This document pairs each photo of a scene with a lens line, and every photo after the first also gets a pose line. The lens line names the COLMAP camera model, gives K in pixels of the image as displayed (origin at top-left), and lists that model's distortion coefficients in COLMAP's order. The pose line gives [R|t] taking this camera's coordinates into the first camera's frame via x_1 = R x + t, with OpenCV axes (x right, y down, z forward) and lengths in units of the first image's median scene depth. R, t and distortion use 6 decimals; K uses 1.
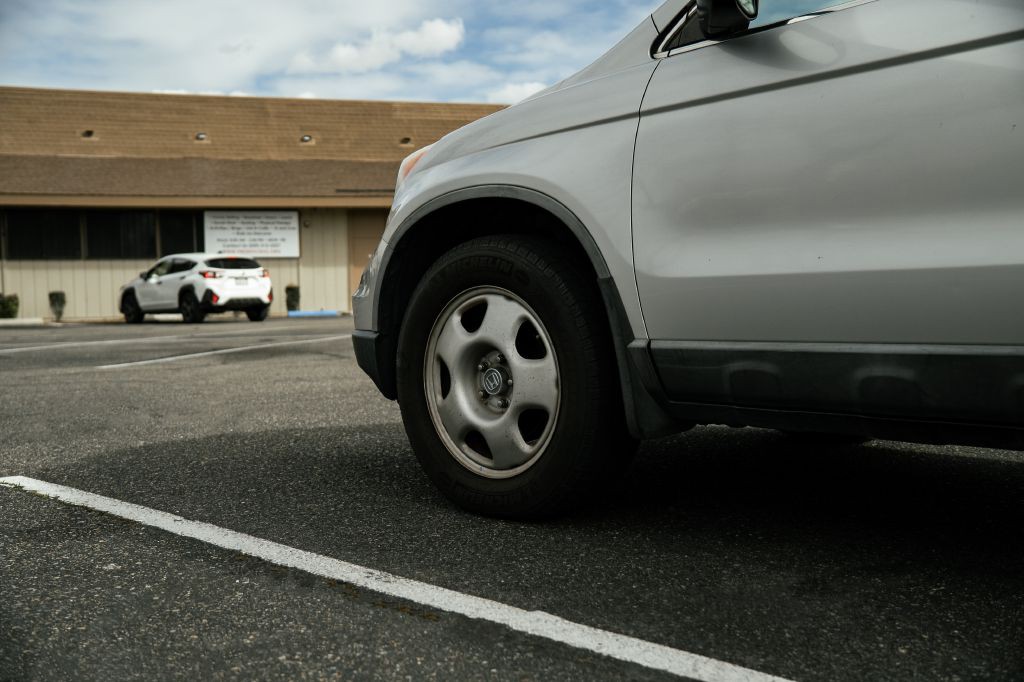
lens RADIAL K [[1137.2, 0, 512.0], [0, 1137.2, 341.0], [0, 0, 1]] dist [0.009953, 0.324001]
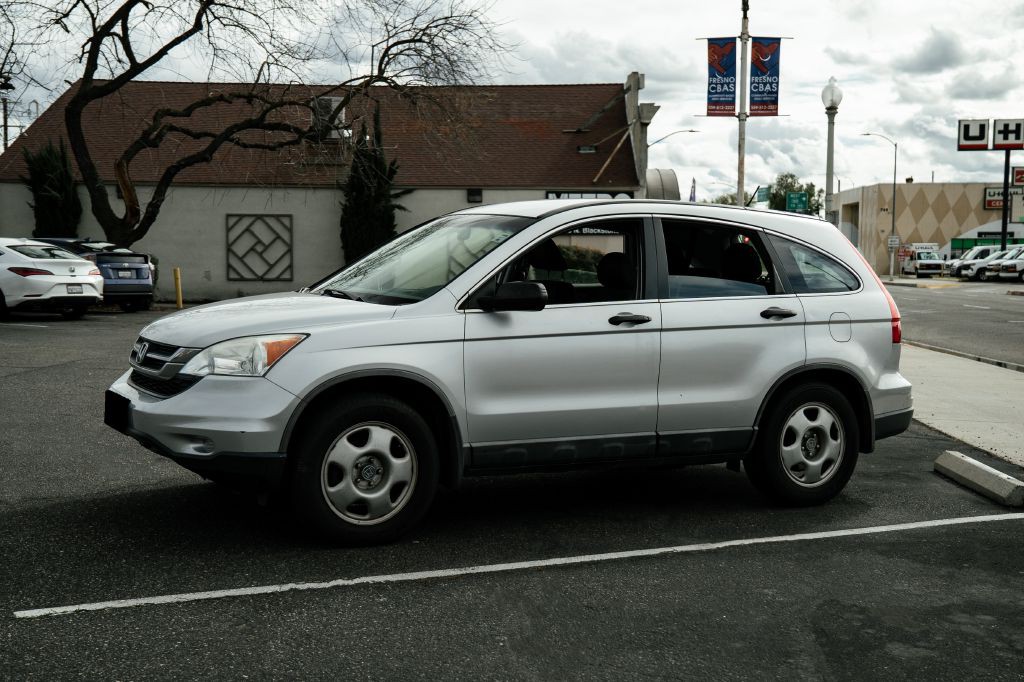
lens RADIAL K [[1254.5, 0, 498.3], [0, 1254.5, 342.7], [0, 0, 1]] dist [0.085320, 0.057782]
pose [[0.295395, -0.037739, 0.954630, -1.956266], [0.016068, 0.999274, 0.034532, -0.249804], [-0.955240, 0.005139, 0.295787, 0.203810]]
